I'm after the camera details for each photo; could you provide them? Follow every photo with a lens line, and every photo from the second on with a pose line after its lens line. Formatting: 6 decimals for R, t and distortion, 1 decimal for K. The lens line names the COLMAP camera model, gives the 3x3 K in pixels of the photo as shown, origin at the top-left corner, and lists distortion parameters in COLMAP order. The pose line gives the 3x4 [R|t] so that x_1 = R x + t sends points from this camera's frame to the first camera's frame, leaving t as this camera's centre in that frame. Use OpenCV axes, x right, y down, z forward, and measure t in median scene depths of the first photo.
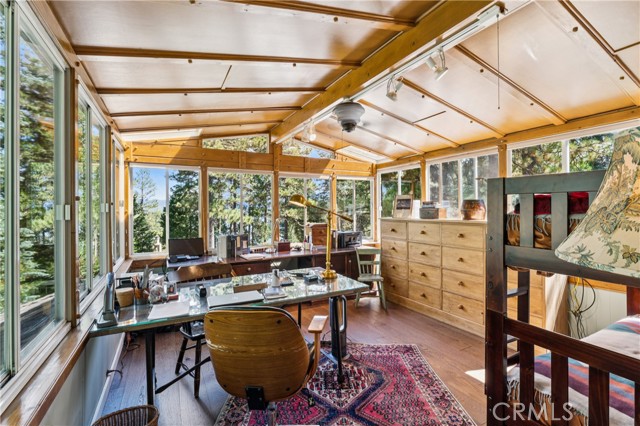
lens RADIAL K [[290.3, 0, 317.8], [0, 290.3, 211.4], [0, 0, 1]] dist [-0.009345, 0.000372]
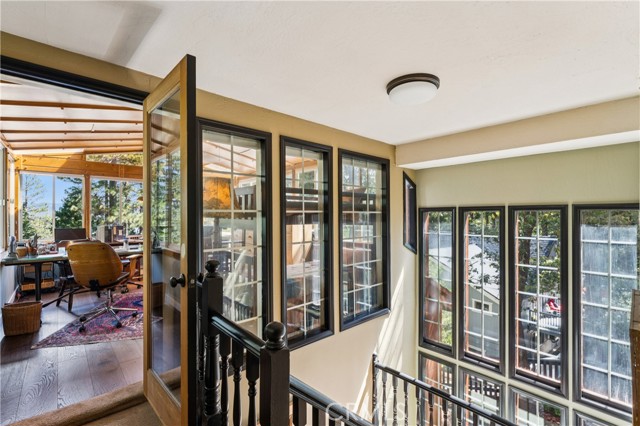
lens RADIAL K [[290.3, 0, 322.4], [0, 290.3, 214.8], [0, 0, 1]] dist [-0.009345, 0.000372]
pose [[0.967236, 0.004339, 0.253844, 0.331342], [-0.001623, 0.999939, -0.010911, 0.043273], [-0.253876, 0.010142, 0.967184, -0.579094]]
